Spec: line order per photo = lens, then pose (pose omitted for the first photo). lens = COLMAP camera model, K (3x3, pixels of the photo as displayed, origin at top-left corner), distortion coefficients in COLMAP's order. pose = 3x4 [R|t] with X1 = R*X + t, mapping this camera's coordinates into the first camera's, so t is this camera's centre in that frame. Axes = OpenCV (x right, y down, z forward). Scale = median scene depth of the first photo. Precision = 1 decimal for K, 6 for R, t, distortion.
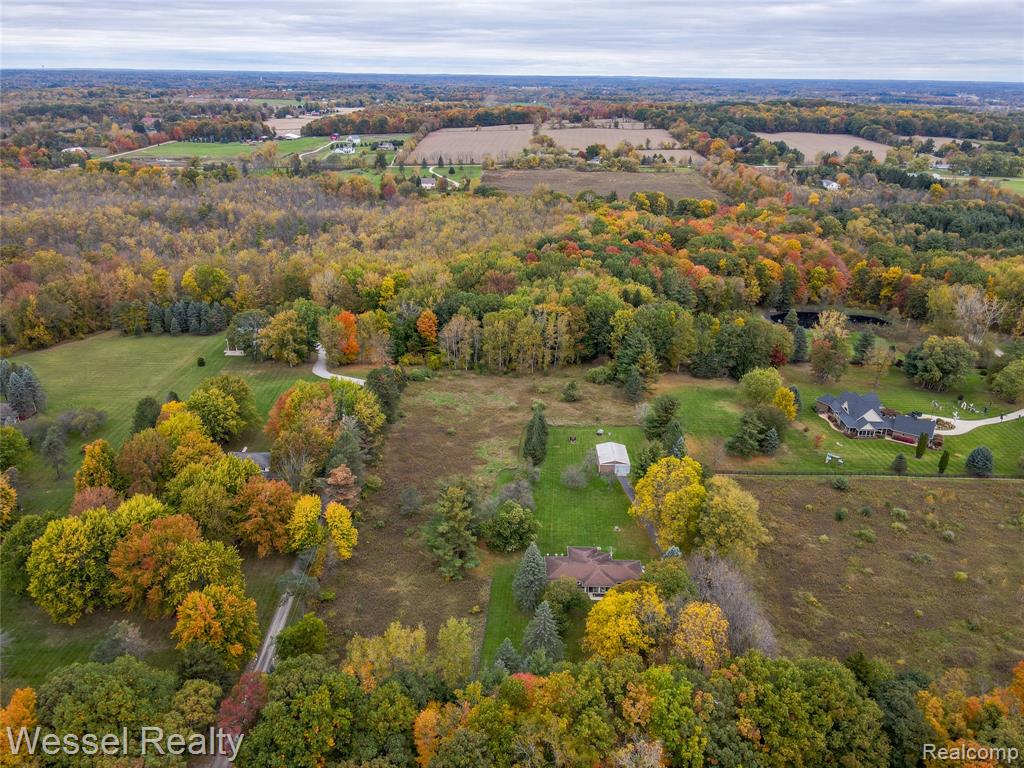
lens RADIAL K [[764.5, 0, 512.0], [0, 764.5, 384.0], [0, 0, 1]] dist [-0.027263, 0.065754]
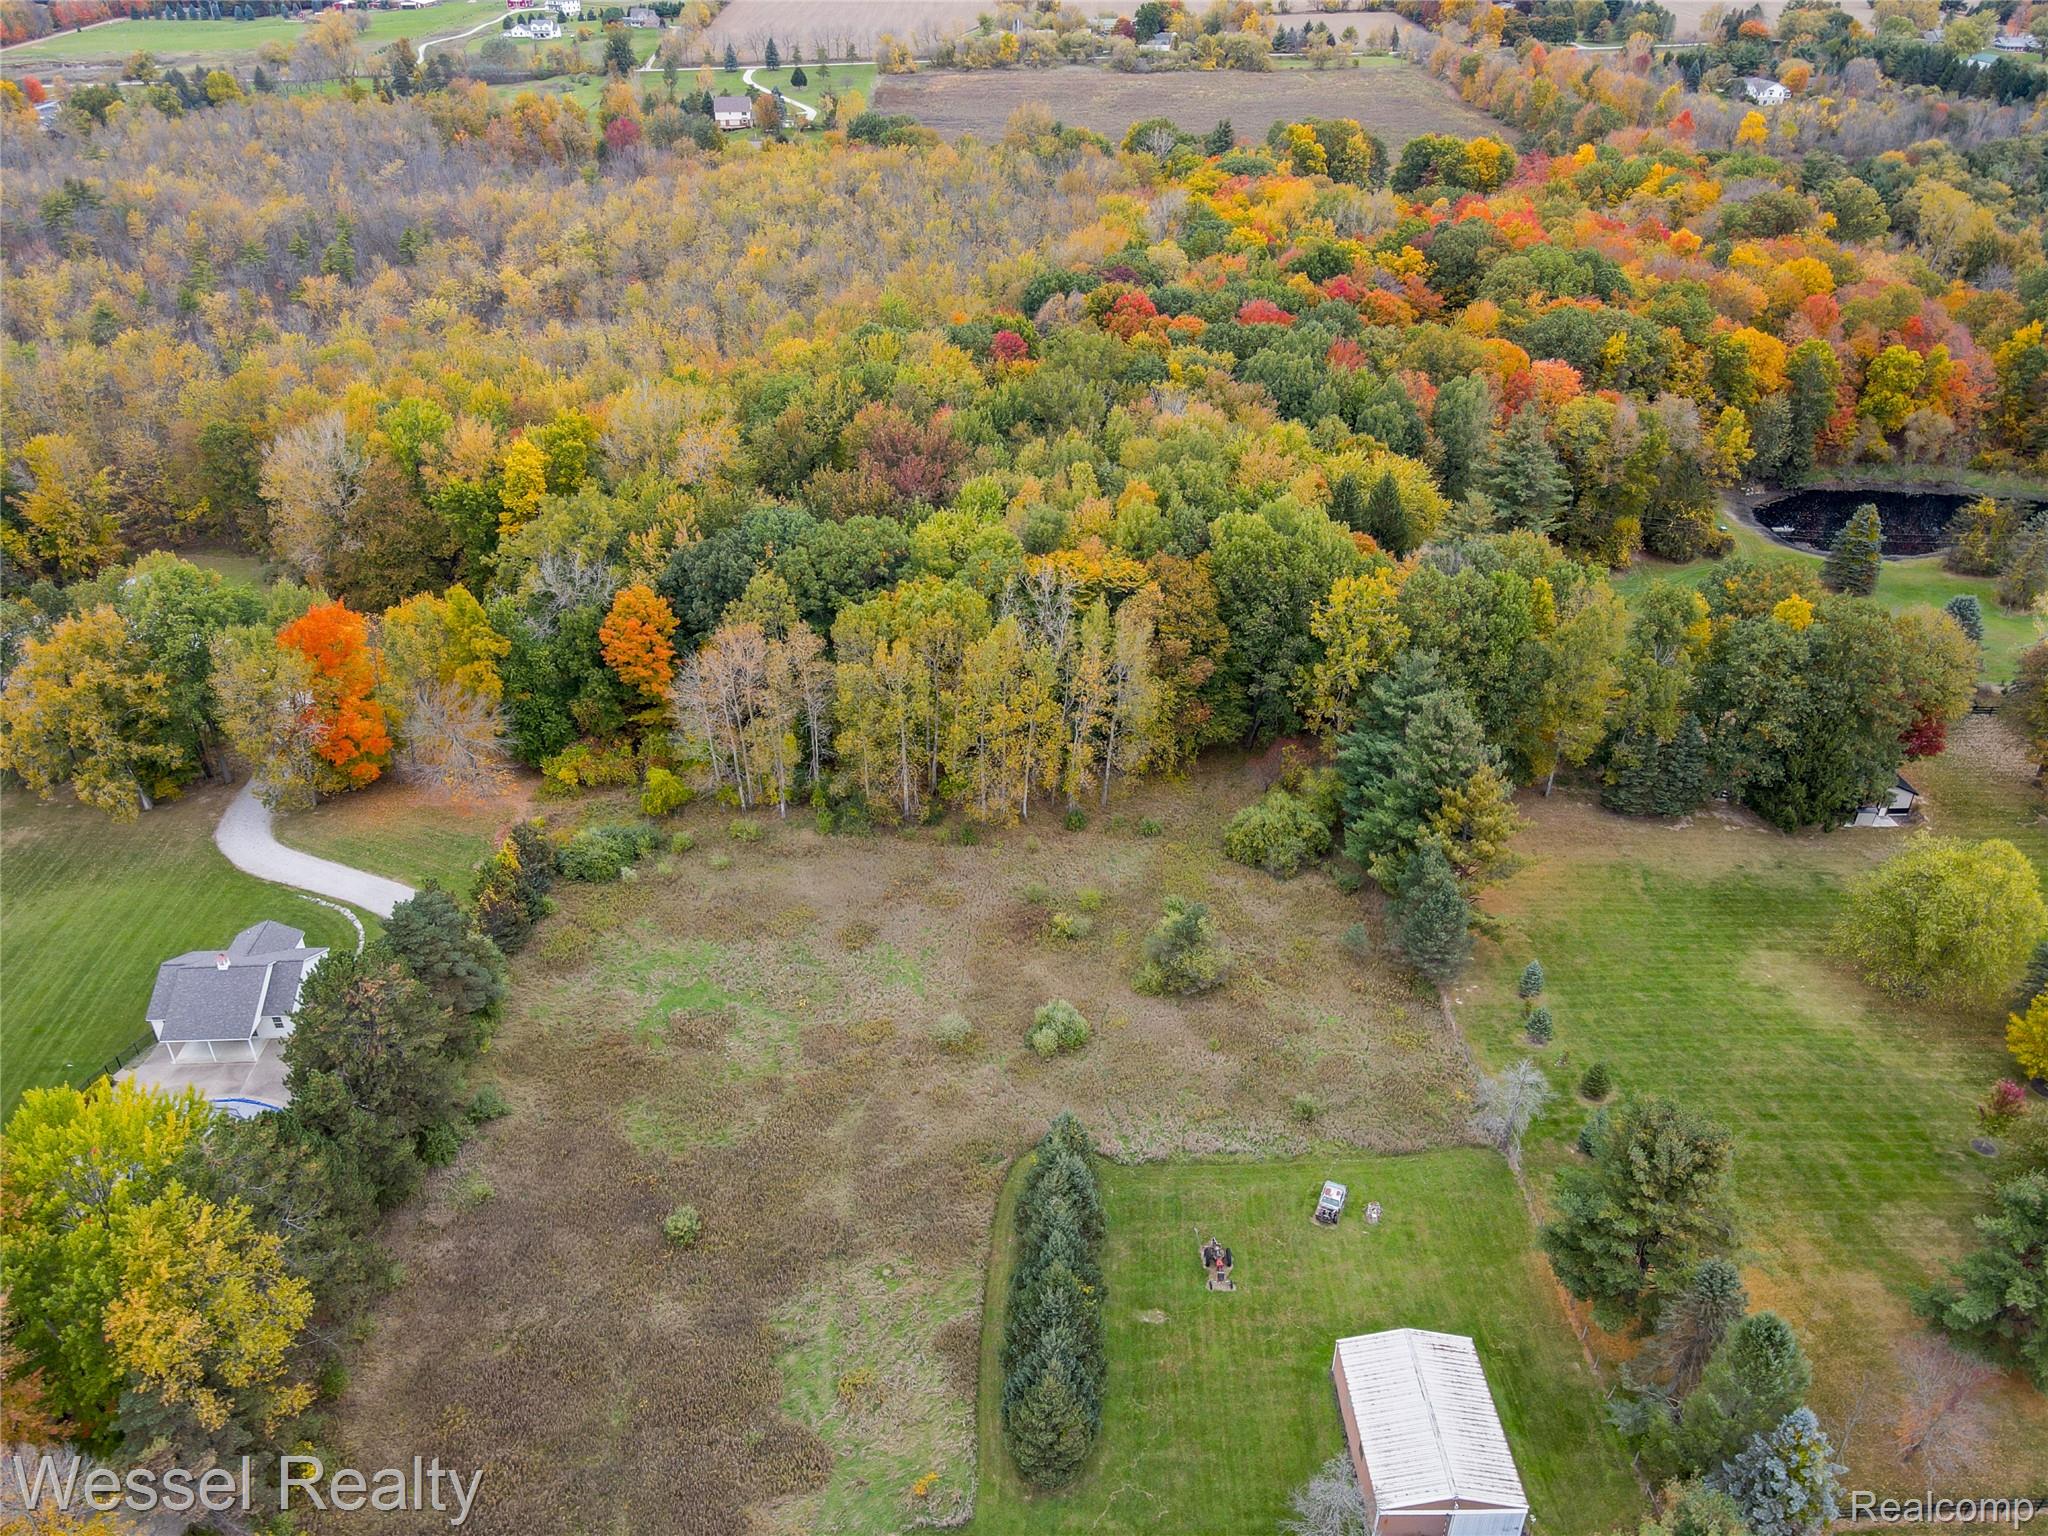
lens RADIAL K [[1552.1, 0, 1024.0], [0, 1552.1, 768.0], [0, 0, 1]] dist [0.018236, -0.008045]
pose [[0.999086, -0.033626, 0.026386, 0.008882], [0.029573, 0.989530, 0.141267, -0.081896], [-0.030860, -0.140358, 0.989620, 0.334658]]
